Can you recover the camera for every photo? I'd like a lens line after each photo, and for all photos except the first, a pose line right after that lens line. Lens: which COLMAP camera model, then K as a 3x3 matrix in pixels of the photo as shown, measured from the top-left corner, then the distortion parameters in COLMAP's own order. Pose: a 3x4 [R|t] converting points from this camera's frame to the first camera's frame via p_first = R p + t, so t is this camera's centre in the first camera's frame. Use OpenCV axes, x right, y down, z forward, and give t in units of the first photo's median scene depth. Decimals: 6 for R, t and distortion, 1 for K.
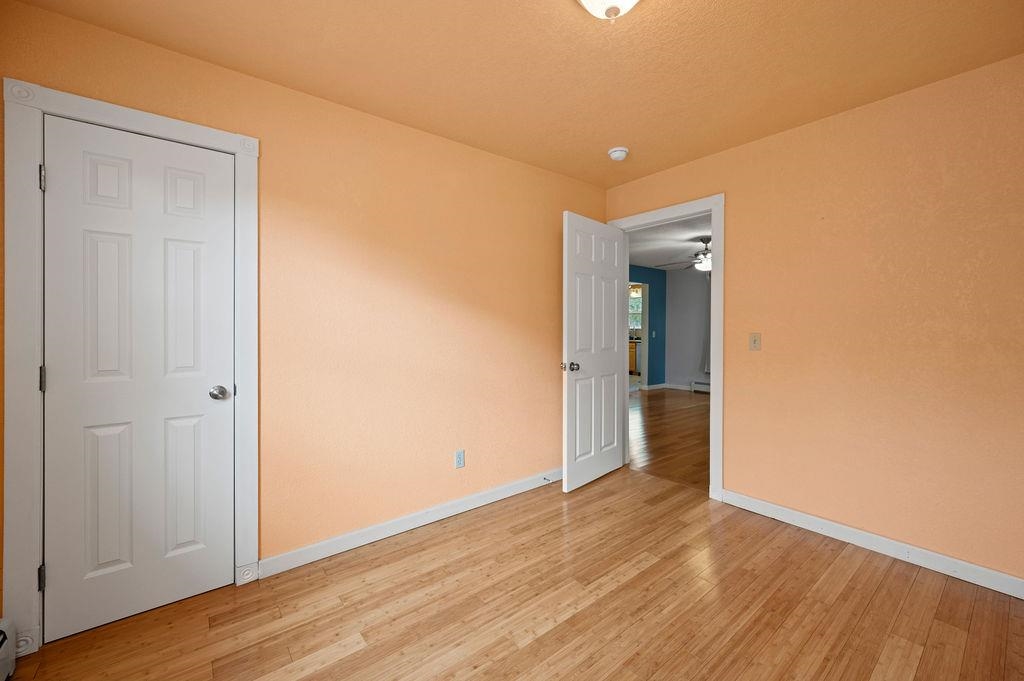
lens RADIAL K [[413.4, 0, 515.9], [0, 413.4, 329.1], [0, 0, 1]] dist [0.000097, 0.000098]
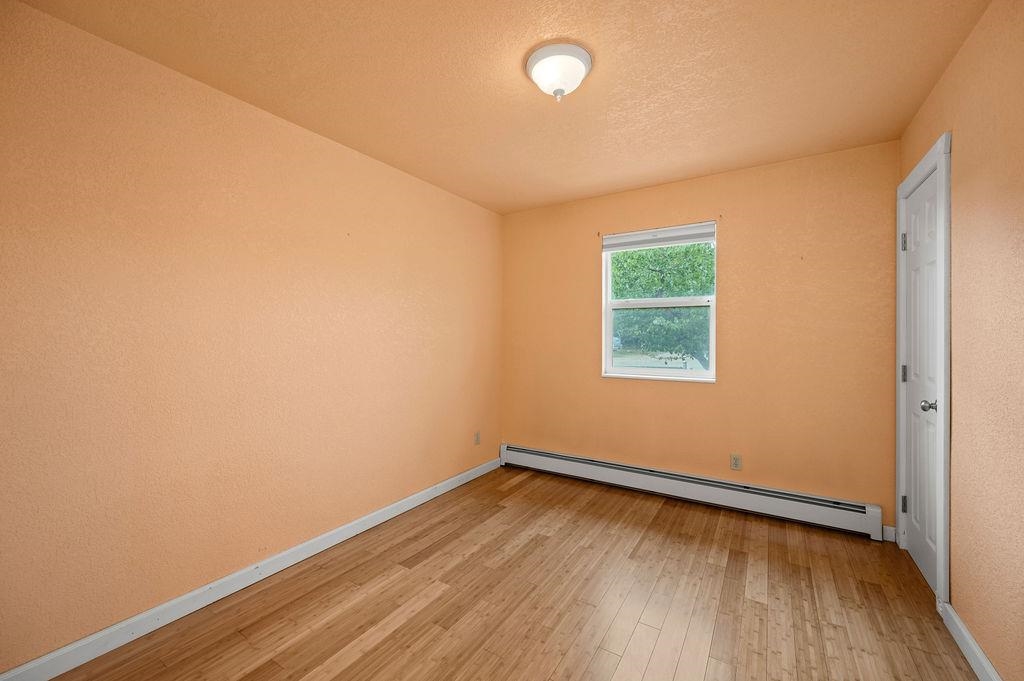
lens RADIAL K [[413.4, 0, 515.9], [0, 413.4, 329.1], [0, 0, 1]] dist [0.000097, 0.000098]
pose [[-0.941980, -0.001719, -0.335663, 0.630143], [0.000503, 0.999979, -0.006533, -0.031169], [0.335667, -0.006323, -0.941959, 1.729534]]
